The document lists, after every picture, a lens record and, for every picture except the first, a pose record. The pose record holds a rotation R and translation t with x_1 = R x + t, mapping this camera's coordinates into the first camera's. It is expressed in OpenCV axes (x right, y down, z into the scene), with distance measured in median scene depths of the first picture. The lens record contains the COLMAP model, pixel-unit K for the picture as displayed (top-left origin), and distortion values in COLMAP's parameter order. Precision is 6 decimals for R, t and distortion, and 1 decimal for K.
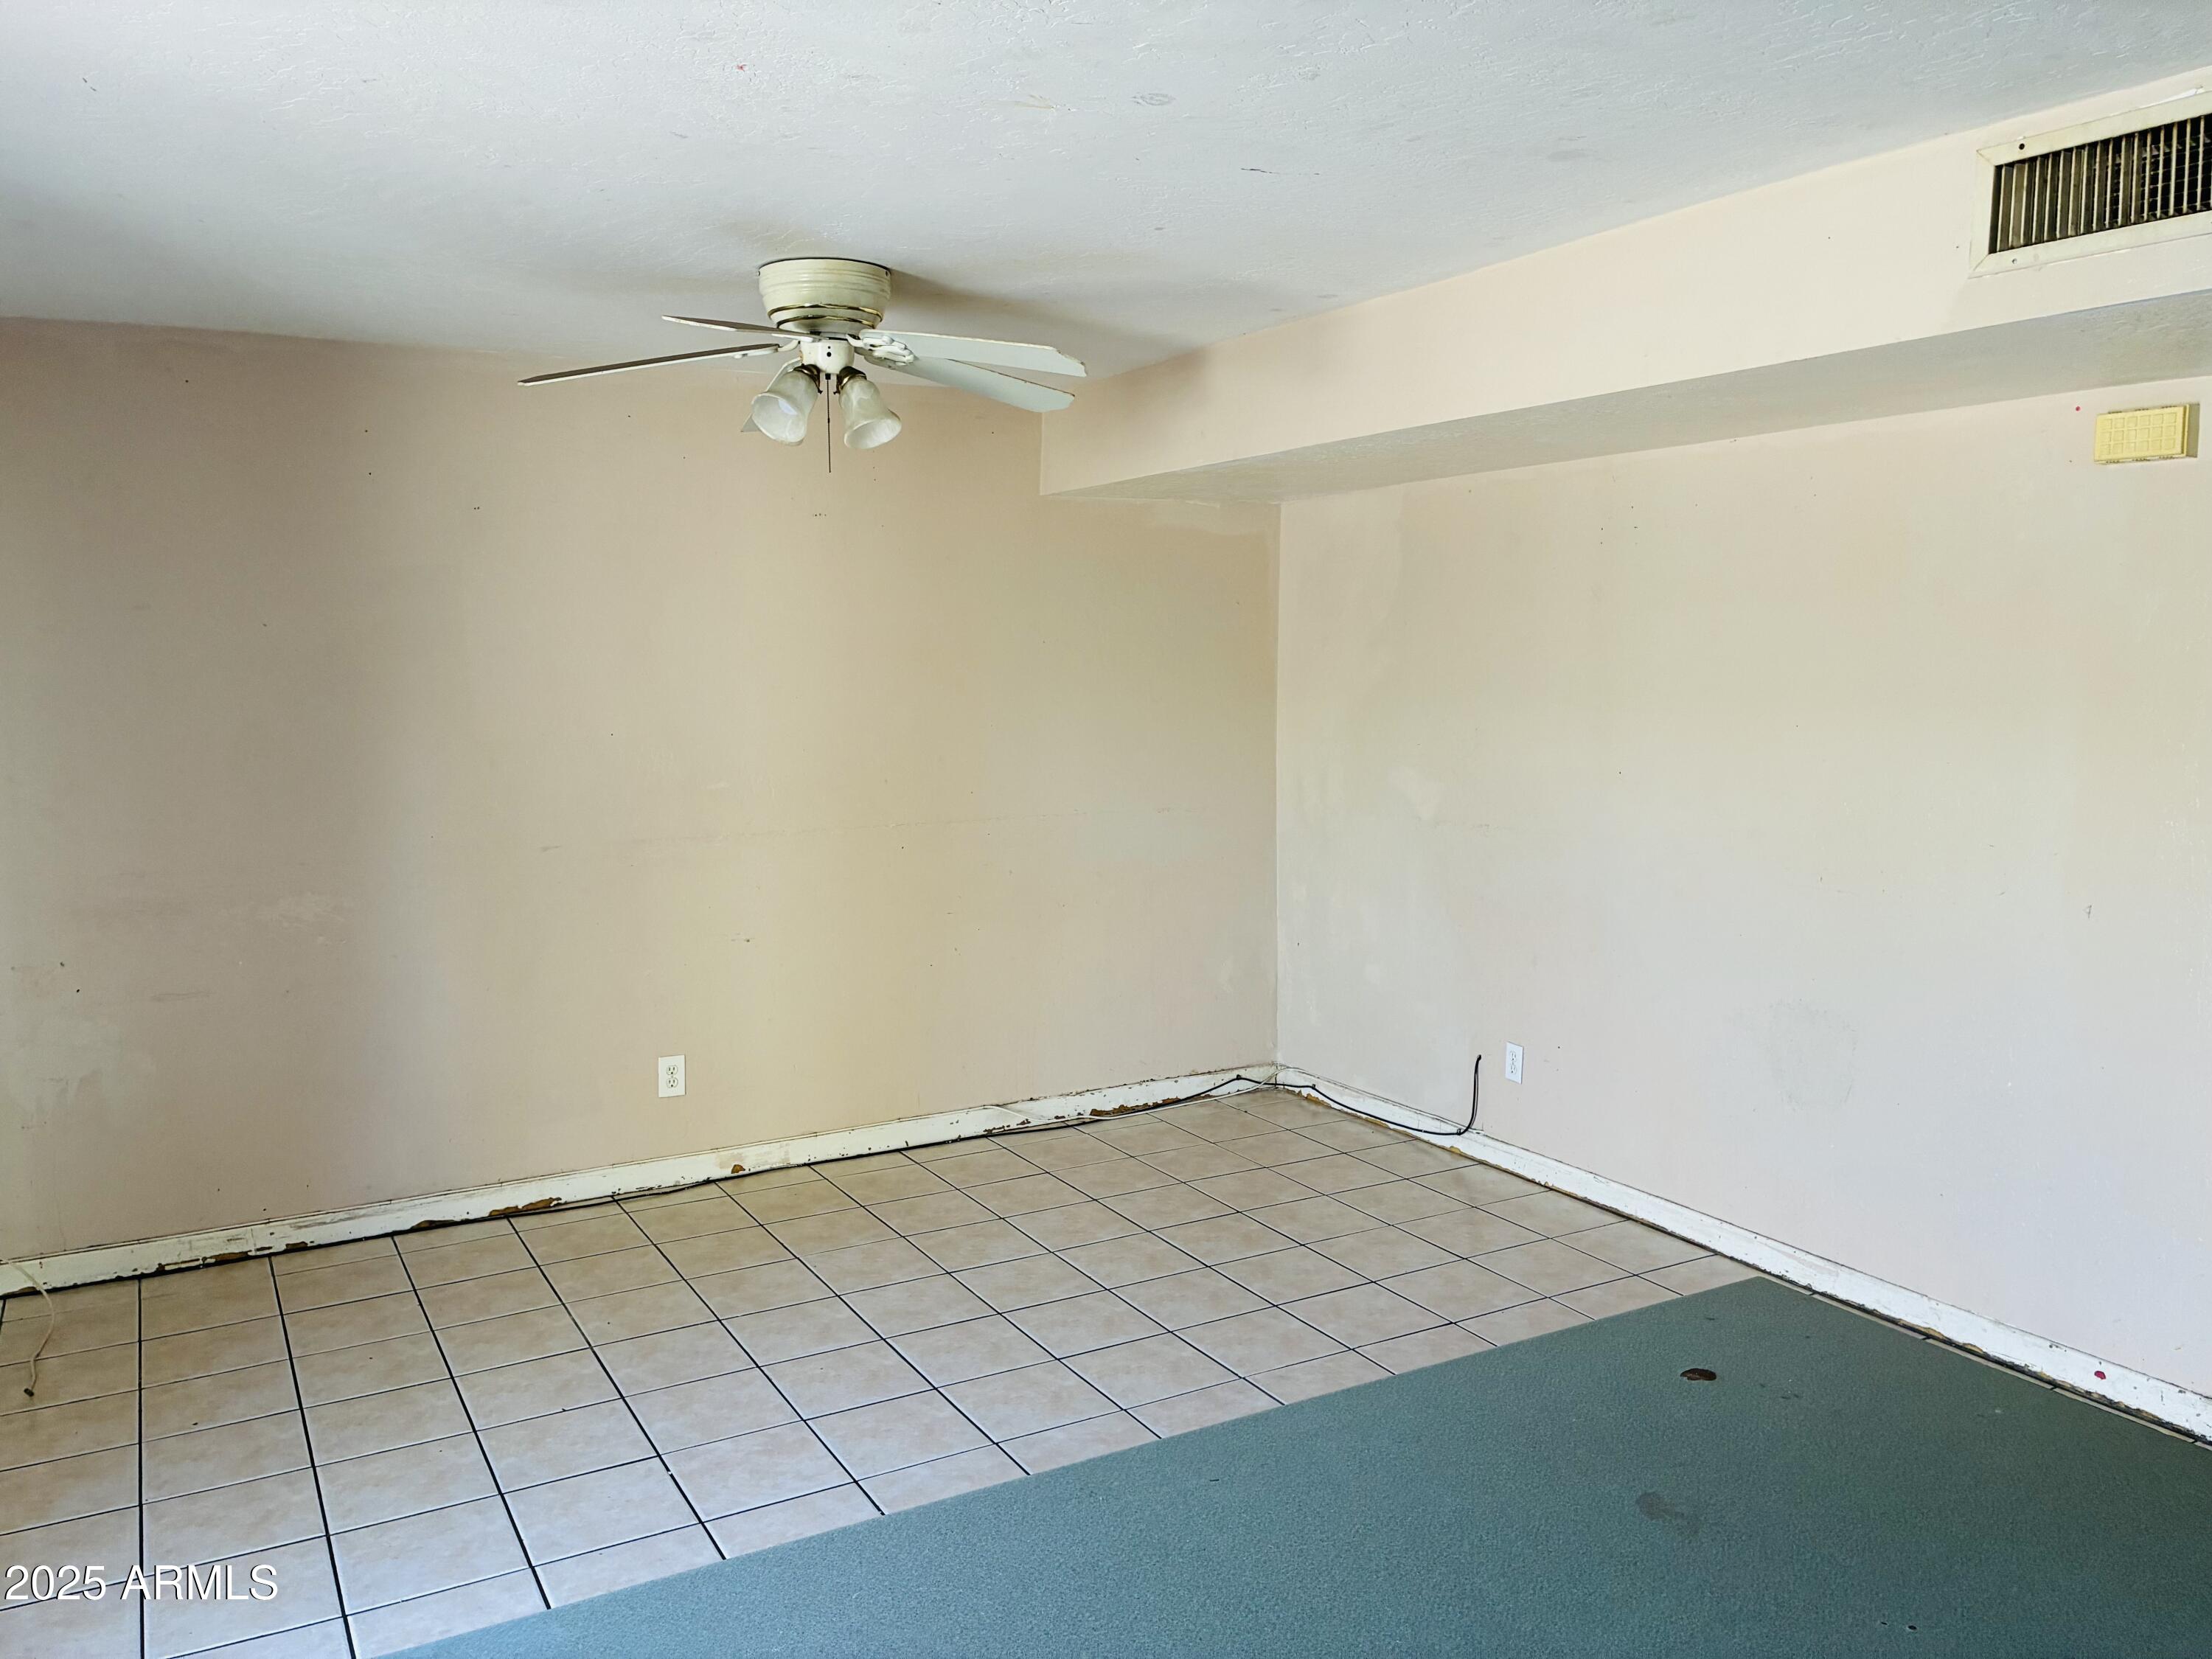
lens RADIAL K [[1698.7, 0, 1106.0], [0, 1698.7, 829.5], [0, 0, 1]] dist [-0.005800, 0.004781]
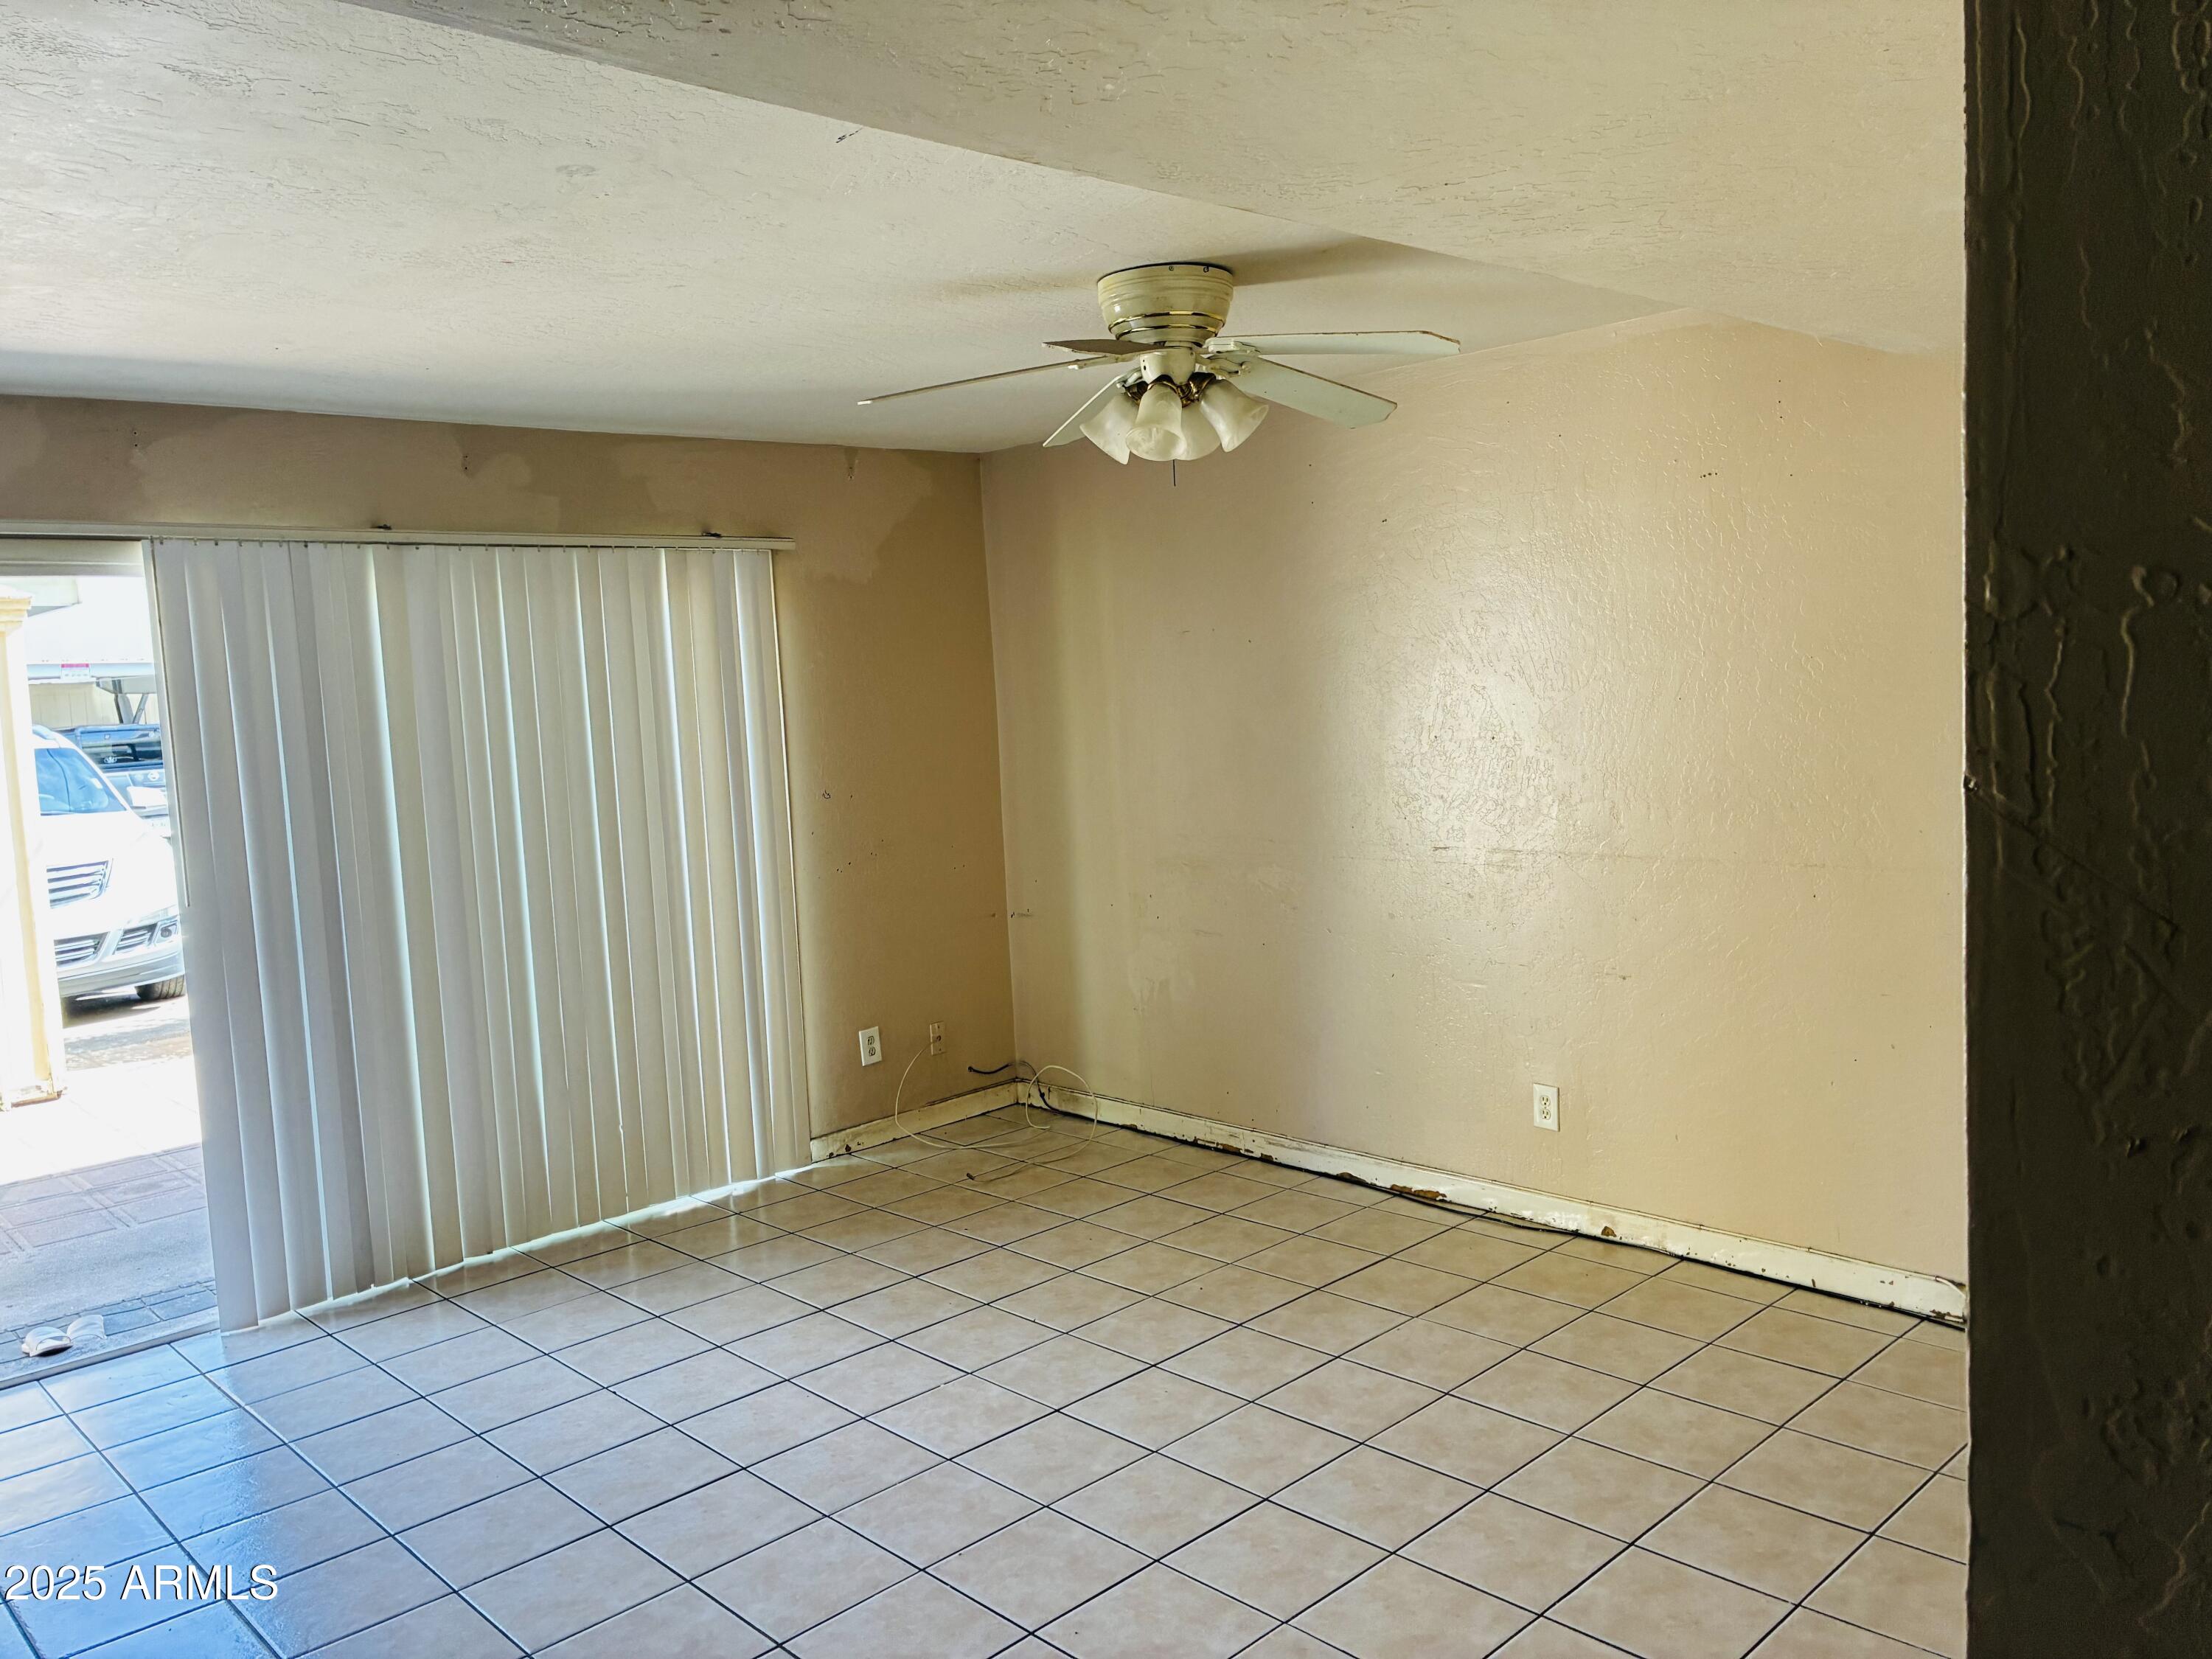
lens RADIAL K [[1689.5, 0, 1106.0], [0, 1689.5, 829.5], [0, 0, 1]] dist [0.050545, -0.054687]
pose [[0.254321, 0.094376, -0.962504, 0.624627], [-0.057800, 0.994931, 0.082284, -0.077489], [0.965391, 0.034706, 0.258486, 0.570565]]
